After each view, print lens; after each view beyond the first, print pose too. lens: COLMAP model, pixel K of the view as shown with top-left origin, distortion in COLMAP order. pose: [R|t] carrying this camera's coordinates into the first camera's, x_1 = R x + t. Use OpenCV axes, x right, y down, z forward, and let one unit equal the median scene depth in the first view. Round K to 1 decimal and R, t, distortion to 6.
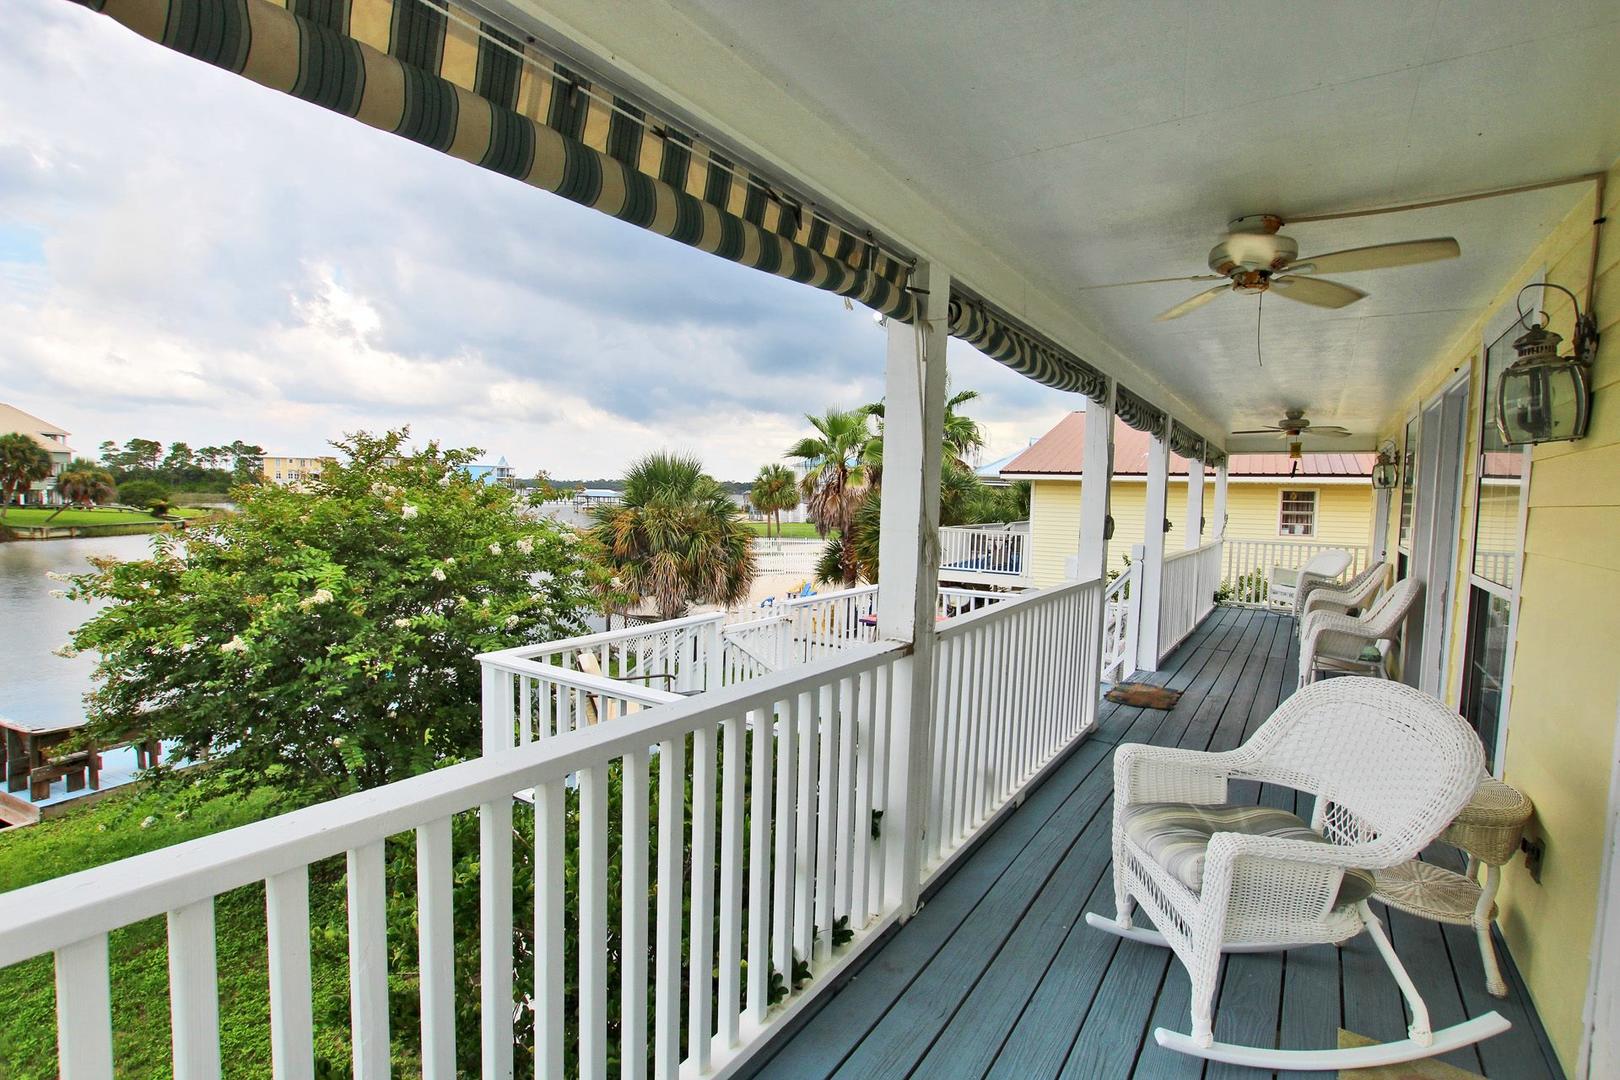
lens RADIAL K [[752.5, 0, 812.0], [0, 752.5, 544.4], [0, 0, 1]] dist [-0.034388, 0.004711]
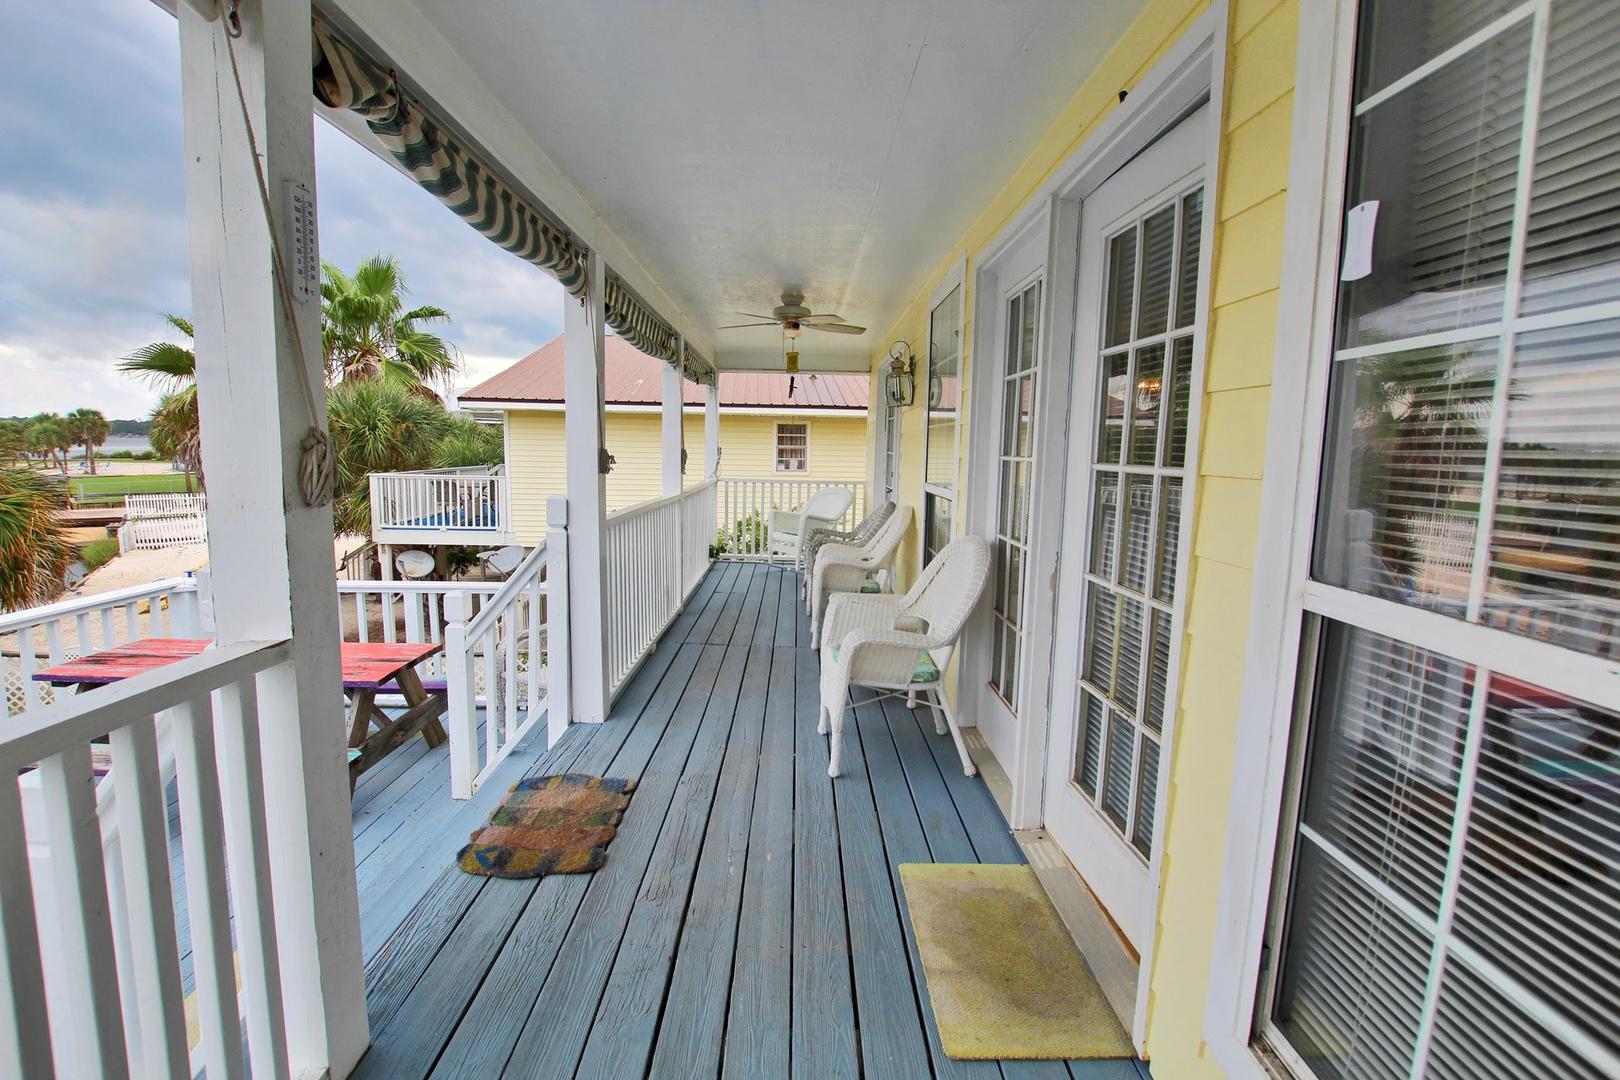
lens RADIAL K [[752.5, 0, 812.0], [0, 752.5, 544.4], [0, 0, 1]] dist [-0.034388, 0.004711]
pose [[0.817850, -0.081180, 0.569676, 0.173467], [0.036862, 0.995357, 0.088919, -0.004728], [-0.574249, -0.051723, 0.817045, 0.283869]]
